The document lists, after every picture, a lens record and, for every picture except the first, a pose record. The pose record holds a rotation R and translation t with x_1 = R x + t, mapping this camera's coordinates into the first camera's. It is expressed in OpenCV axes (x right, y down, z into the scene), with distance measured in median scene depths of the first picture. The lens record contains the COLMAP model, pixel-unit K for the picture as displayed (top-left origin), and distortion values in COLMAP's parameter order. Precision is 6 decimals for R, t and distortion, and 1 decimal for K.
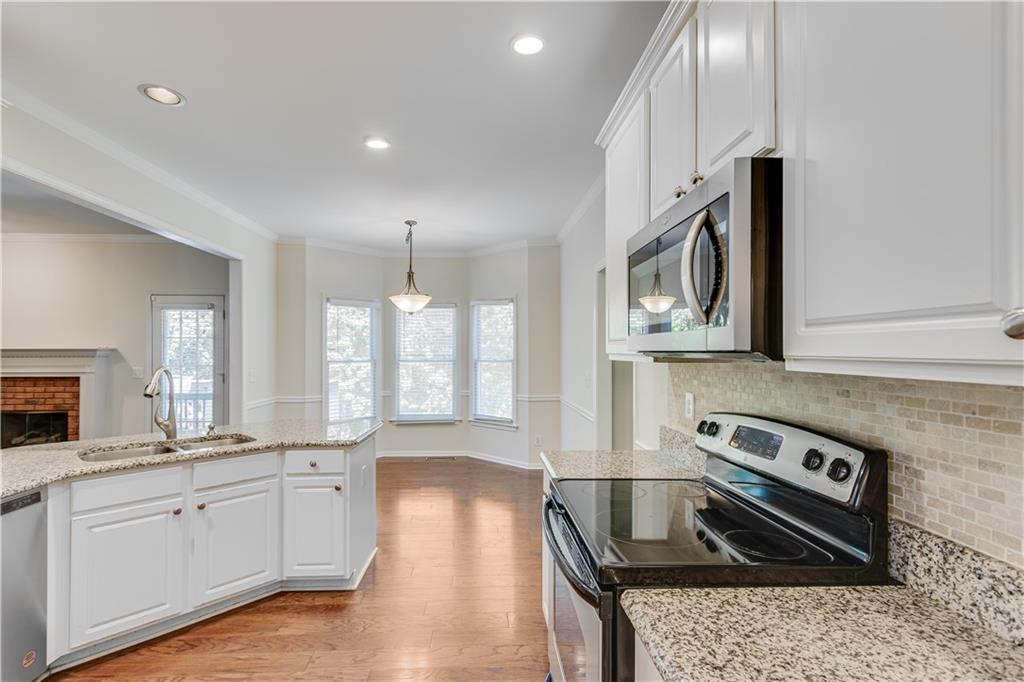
lens RADIAL K [[469.9, 0, 492.7], [0, 469.9, 347.4], [0, 0, 1]] dist [0.010090, -0.003739]
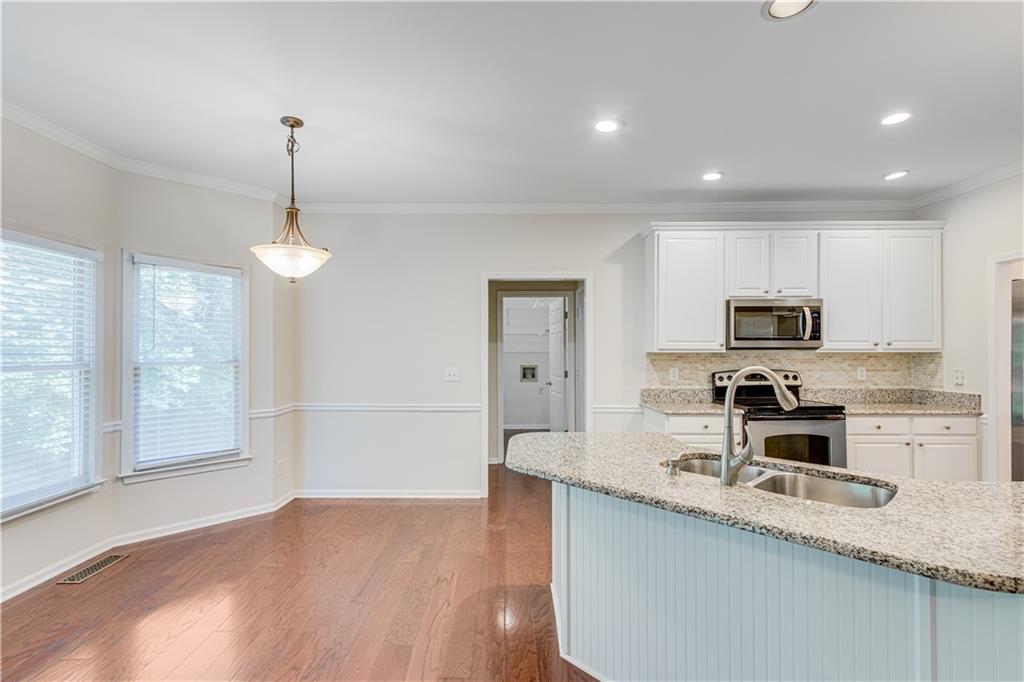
lens RADIAL K [[469.9, 0, 497.8], [0, 469.9, 348.0], [0, 0, 1]] dist [0.010090, -0.003739]
pose [[0.053969, 0.008395, 0.998507, -0.685263], [-0.008315, 0.999934, -0.007958, 0.013043], [-0.998508, -0.007873, 0.054036, 0.670504]]
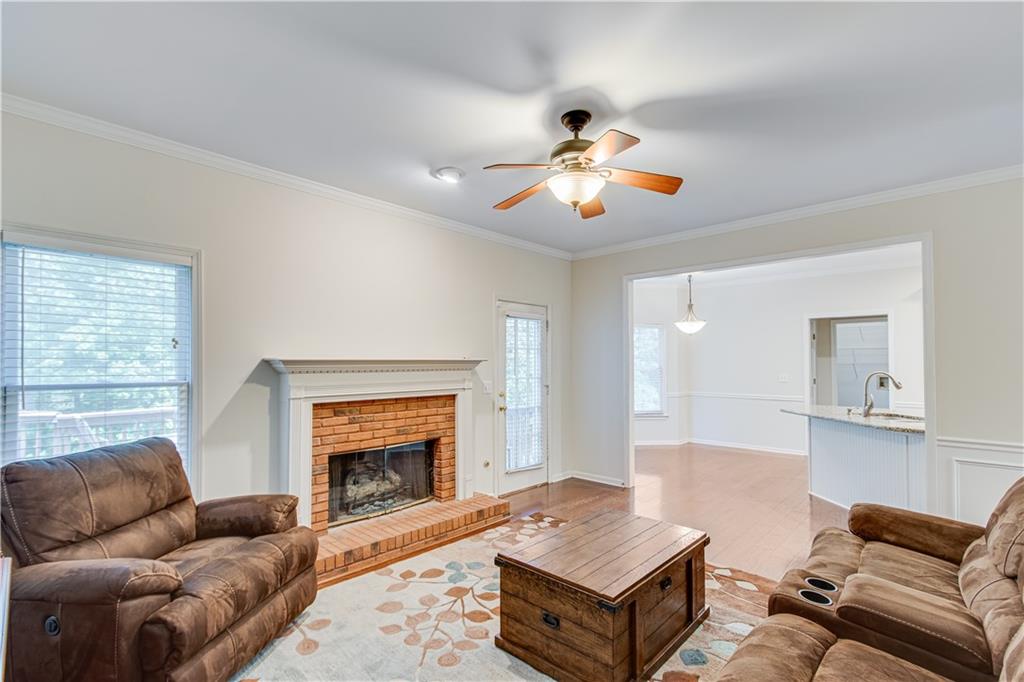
lens RADIAL K [[469.9, 0, 506.4], [0, 469.9, 356.3], [0, 0, 1]] dist [0.010090, -0.003739]
pose [[0.715504, 0.007148, 0.698572, -1.416967], [-0.002702, 0.999968, -0.007465, 0.002909], [-0.698604, 0.003454, 0.715500, 0.367480]]
